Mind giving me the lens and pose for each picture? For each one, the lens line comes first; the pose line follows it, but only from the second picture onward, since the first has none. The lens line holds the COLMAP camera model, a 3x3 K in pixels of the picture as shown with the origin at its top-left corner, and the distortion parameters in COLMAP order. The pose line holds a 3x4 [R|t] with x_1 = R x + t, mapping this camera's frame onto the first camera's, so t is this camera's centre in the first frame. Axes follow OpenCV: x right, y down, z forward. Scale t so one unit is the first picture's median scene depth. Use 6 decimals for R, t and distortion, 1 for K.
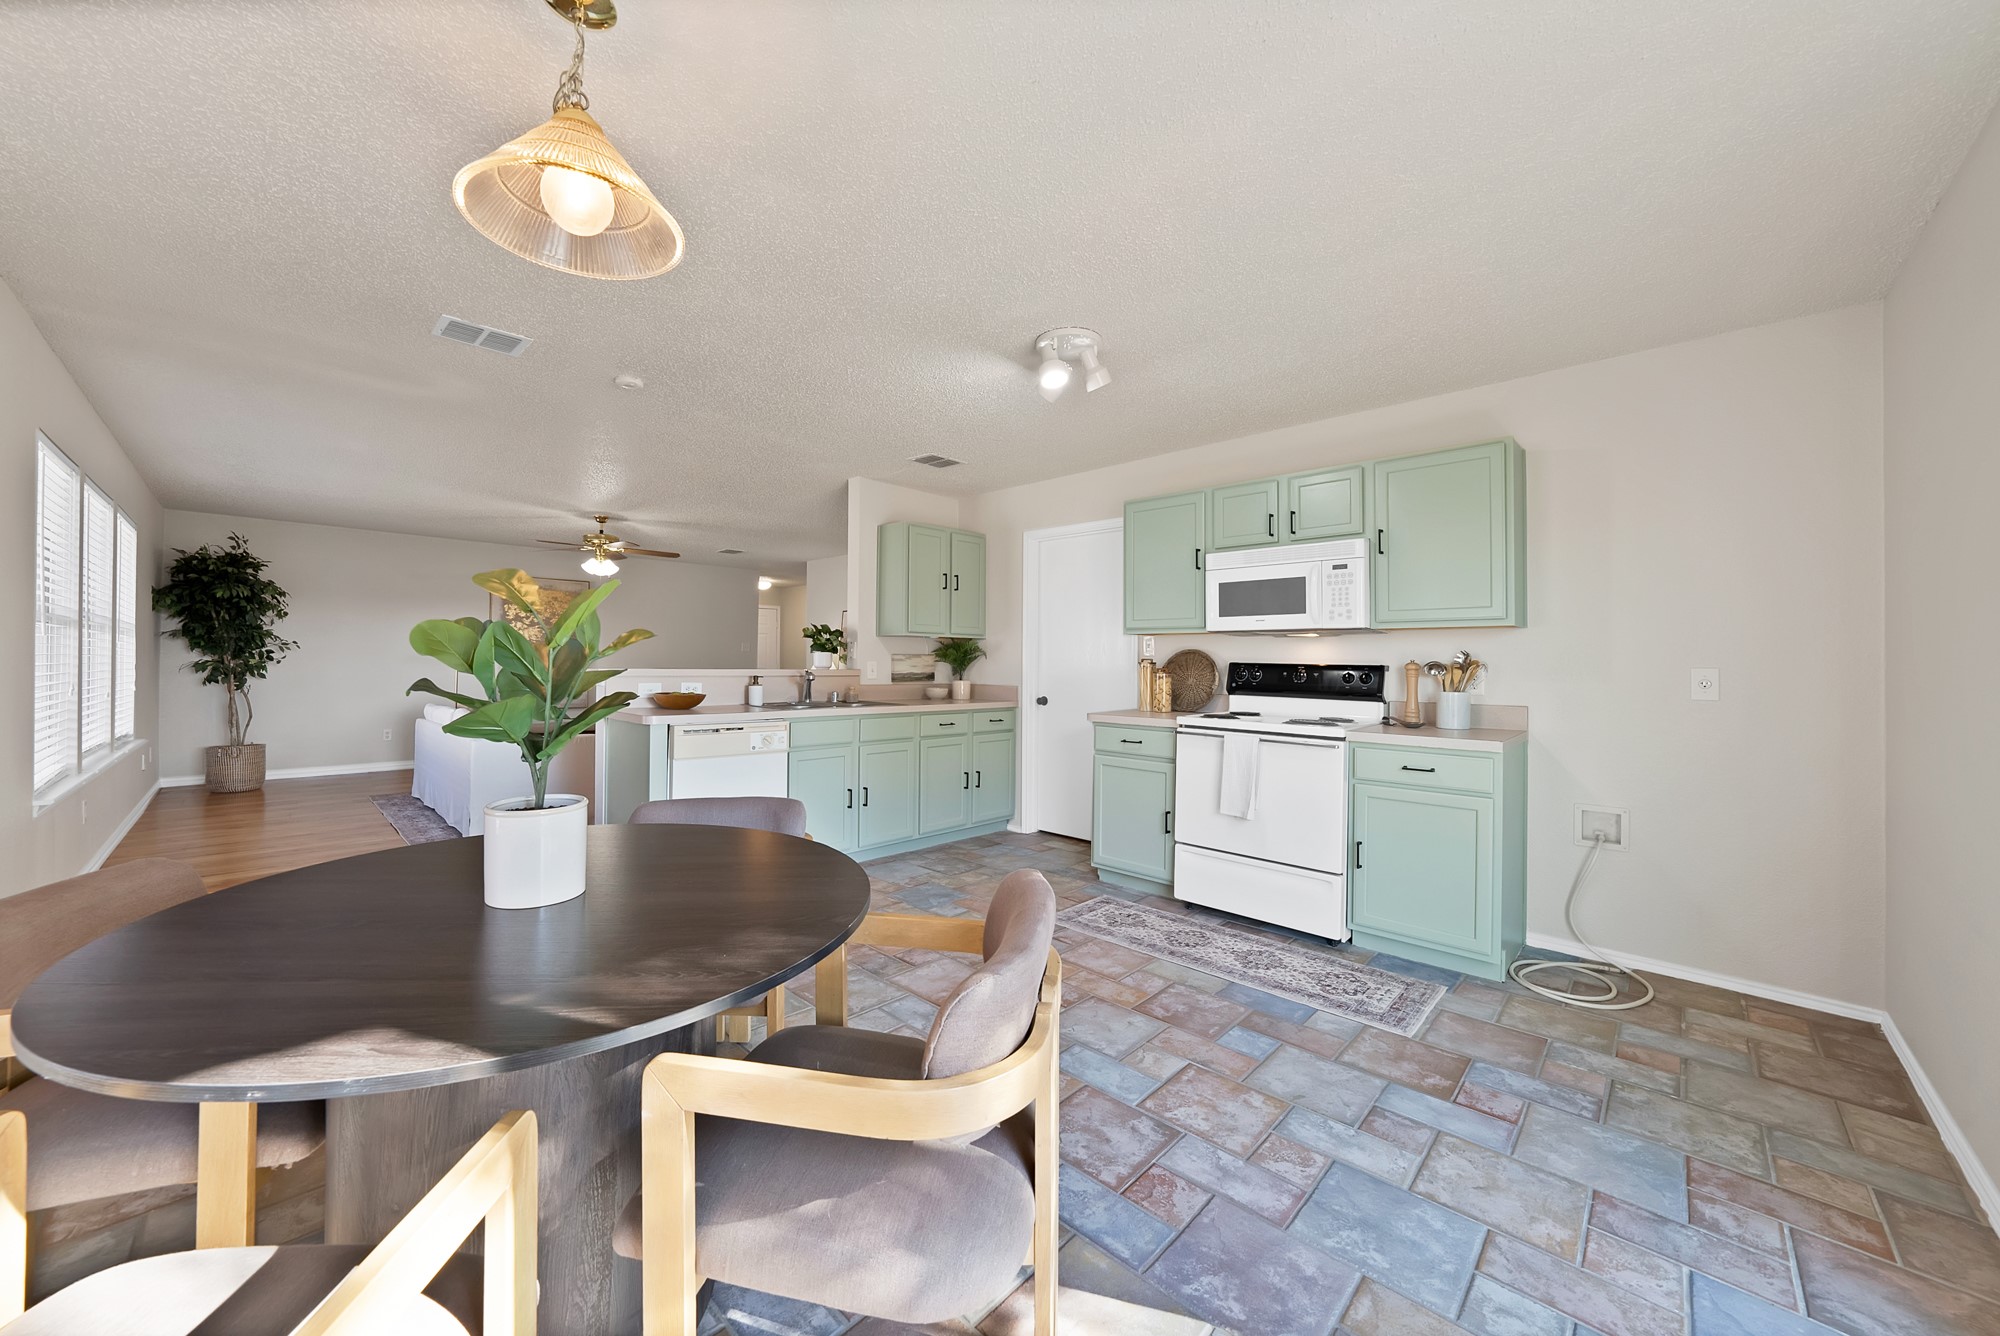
lens RADIAL K [[723.9, 0, 986.0], [0, 723.9, 650.7], [0, 0, 1]] dist [-0.029709, 0.006997]
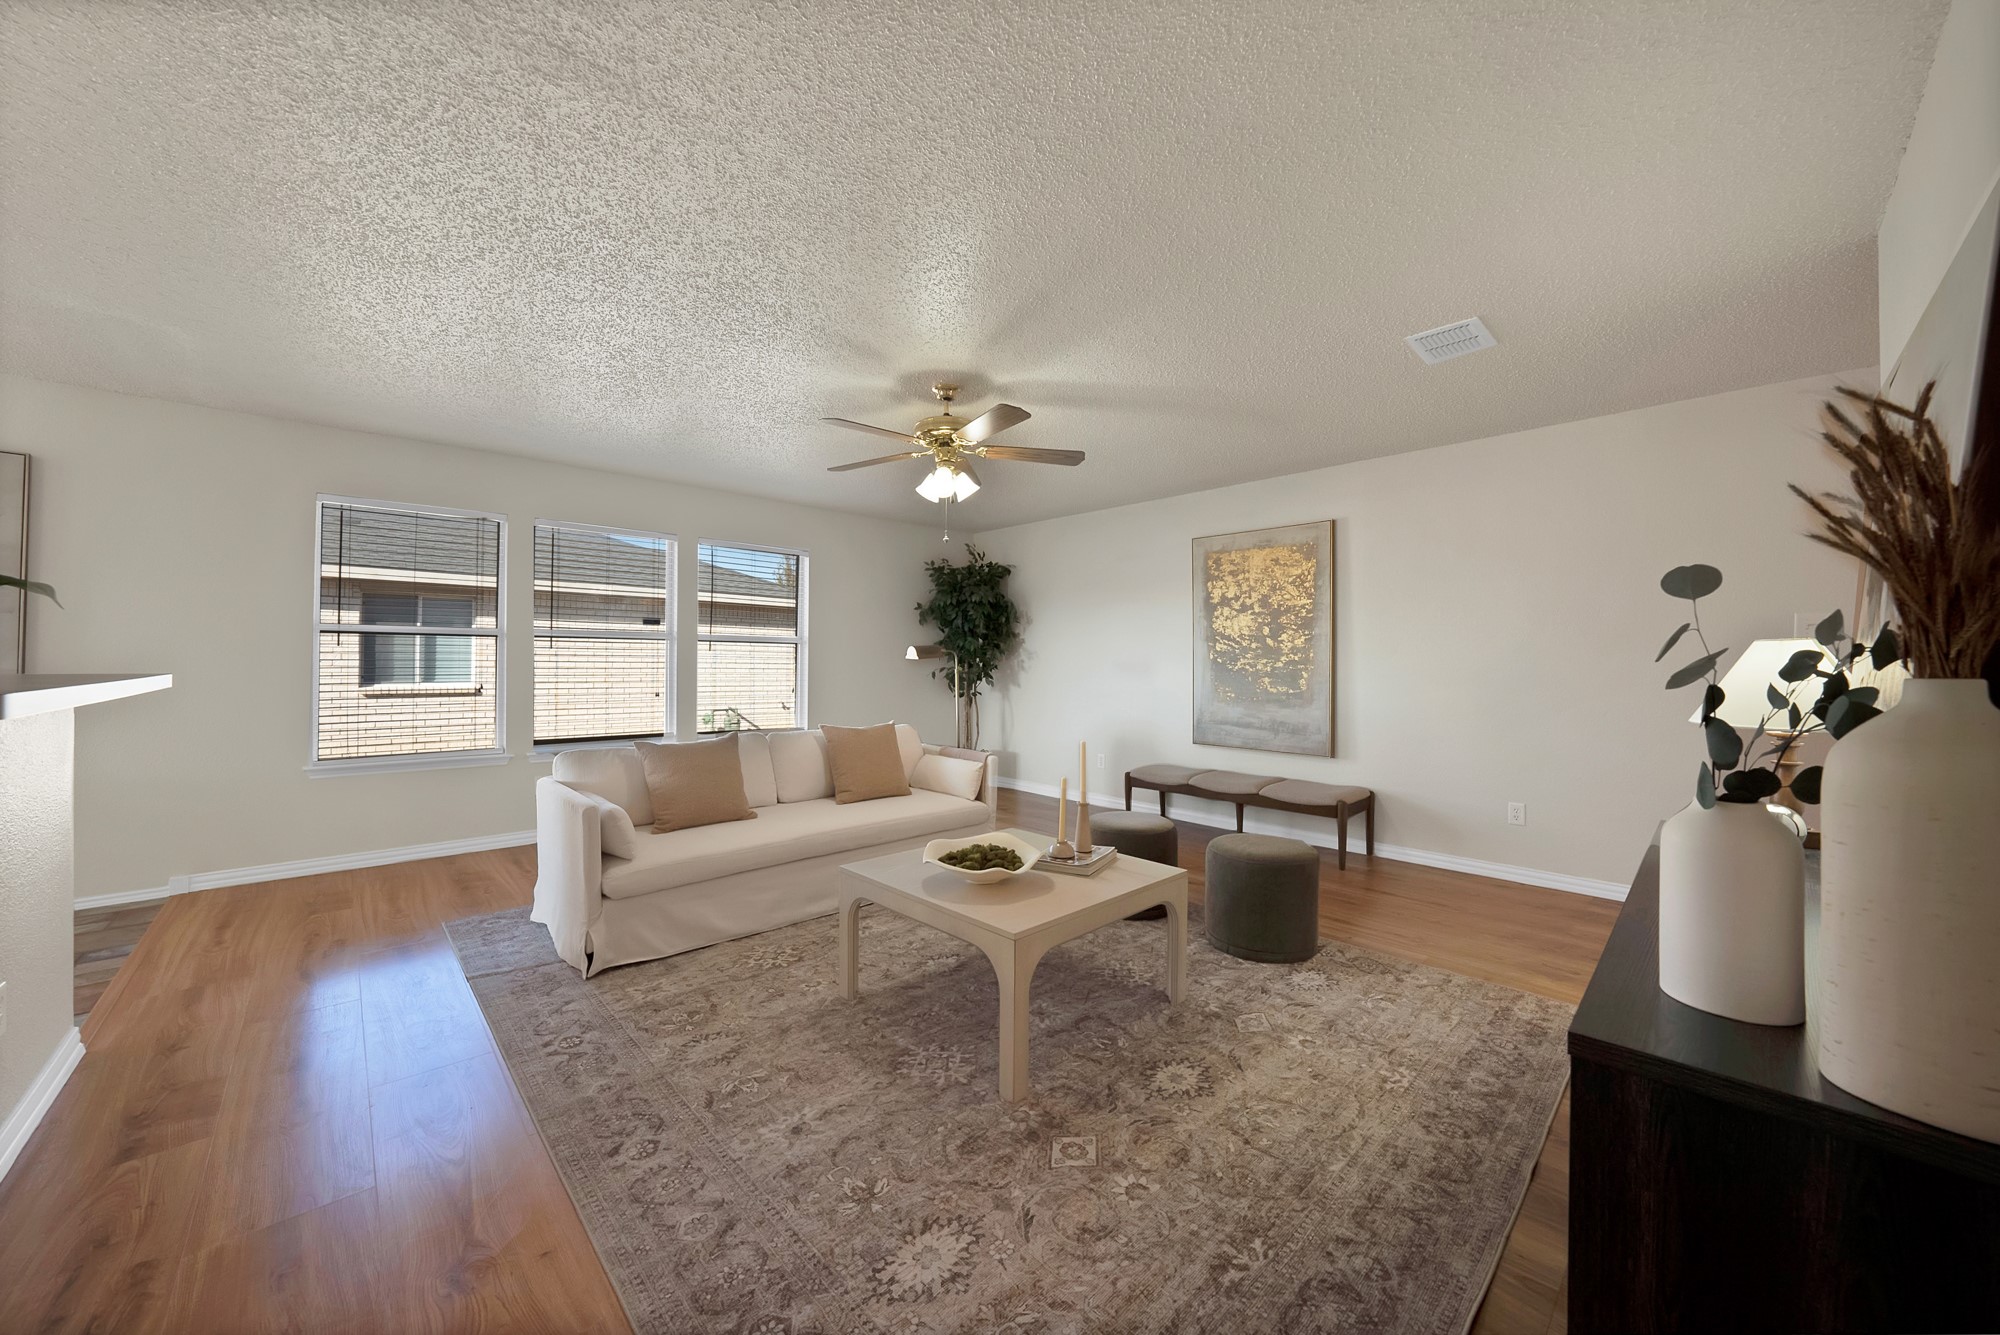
lens RADIAL K [[719.8, 0, 997.6], [0, 719.8, 660.9], [0, 0, 1]] dist [-0.027770, 0.000096]
pose [[-0.044894, -0.012549, -0.998913, -0.035637], [0.009956, 0.999866, -0.013009, 0.024292], [0.998942, -0.010529, -0.044763, 1.565160]]
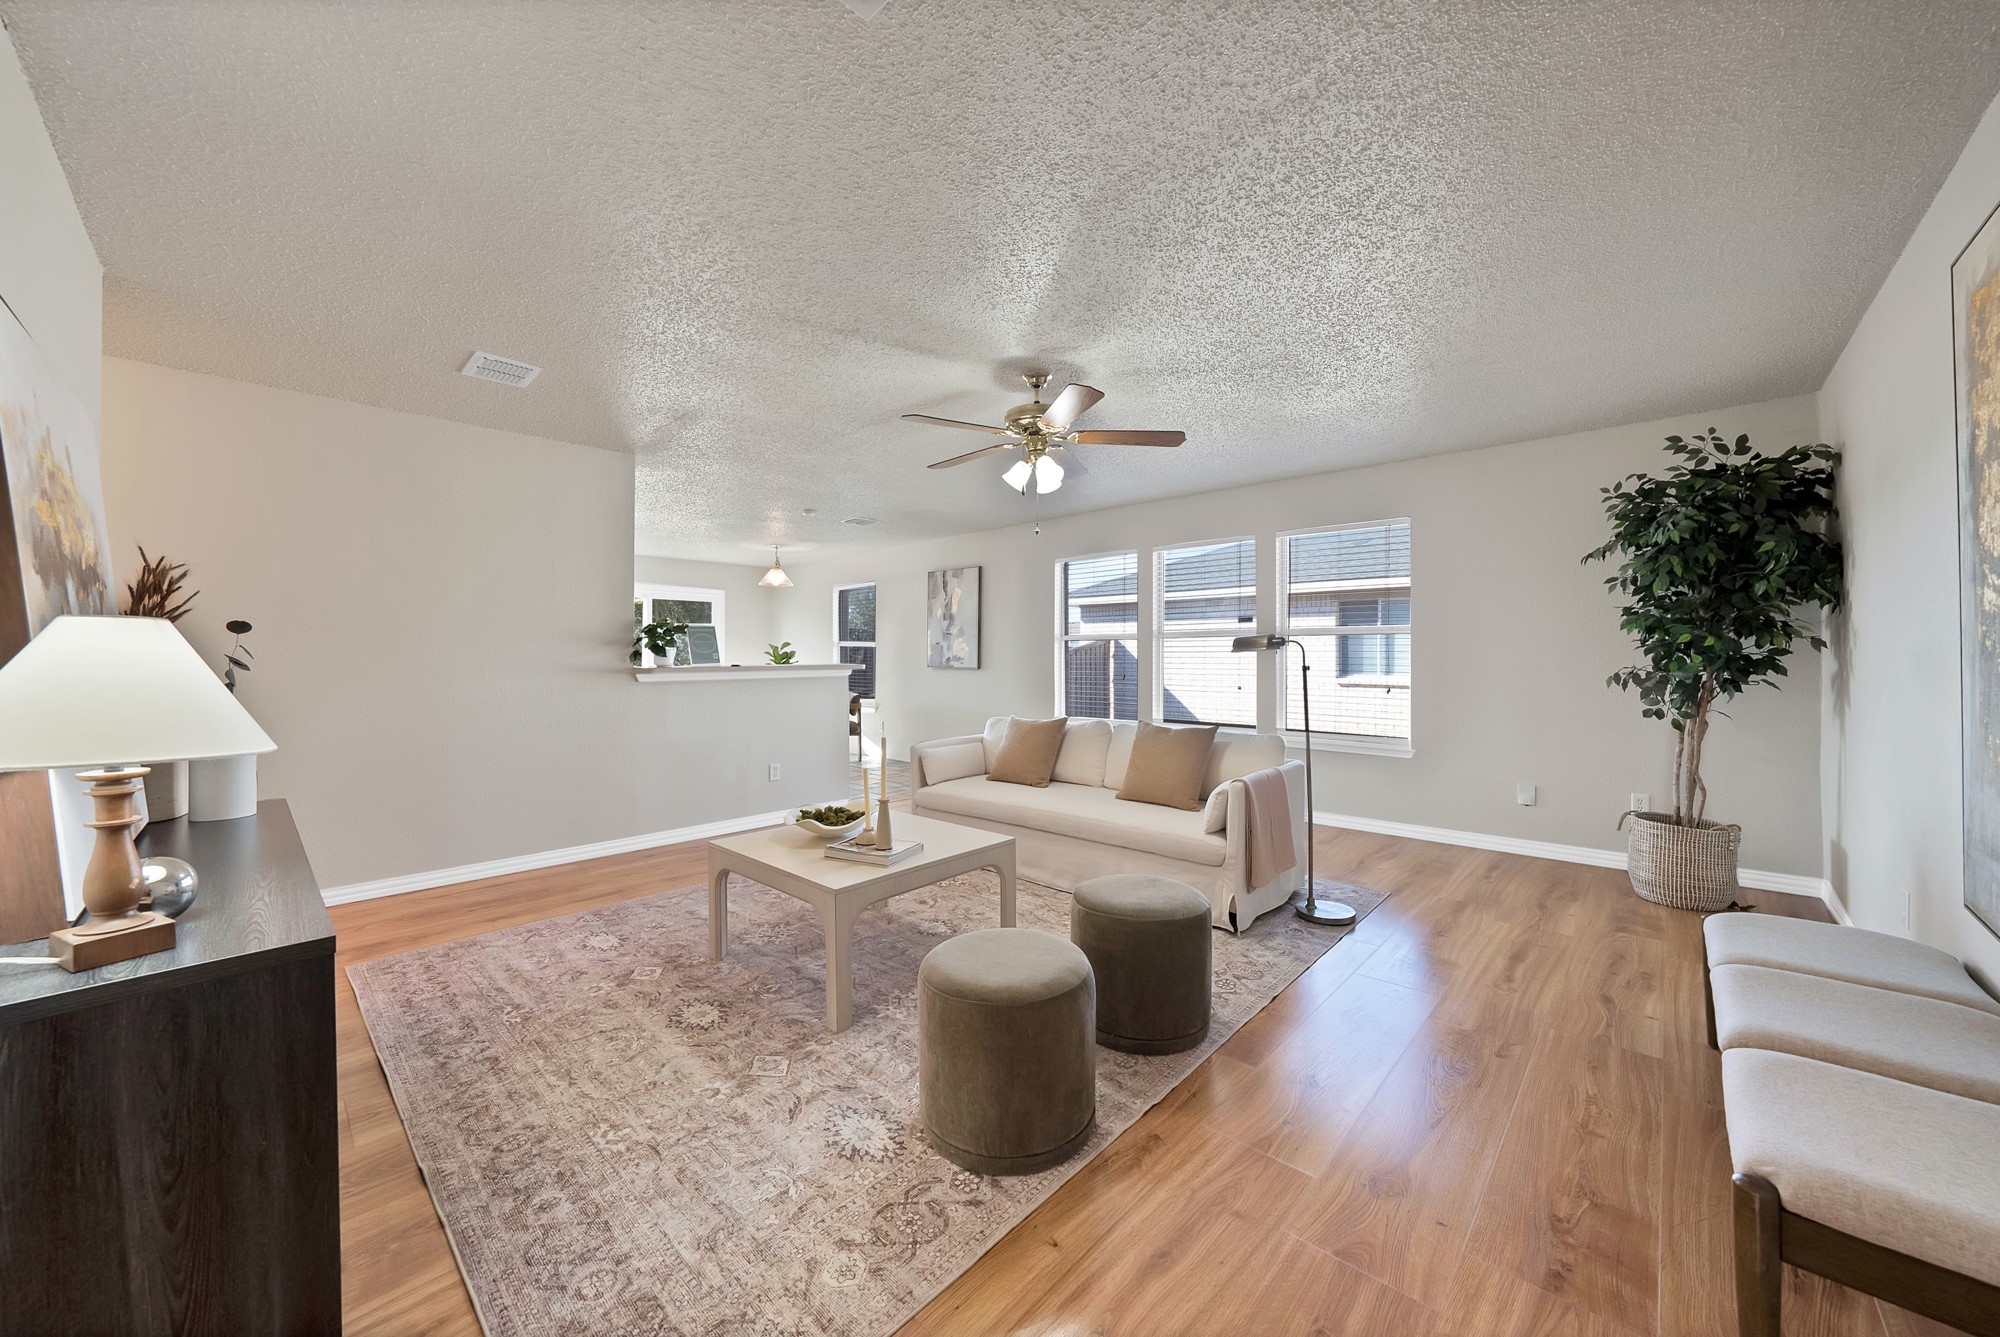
lens RADIAL K [[730.6, 0, 987.7], [0, 730.6, 658.0], [0, 0, 1]] dist [-0.025206, 0.000010]
pose [[-0.999975, -0.006952, -0.001556, -0.741162], [-0.006932, 0.999897, -0.012537, 0.025728], [0.001643, -0.012526, -0.999920, 2.229403]]
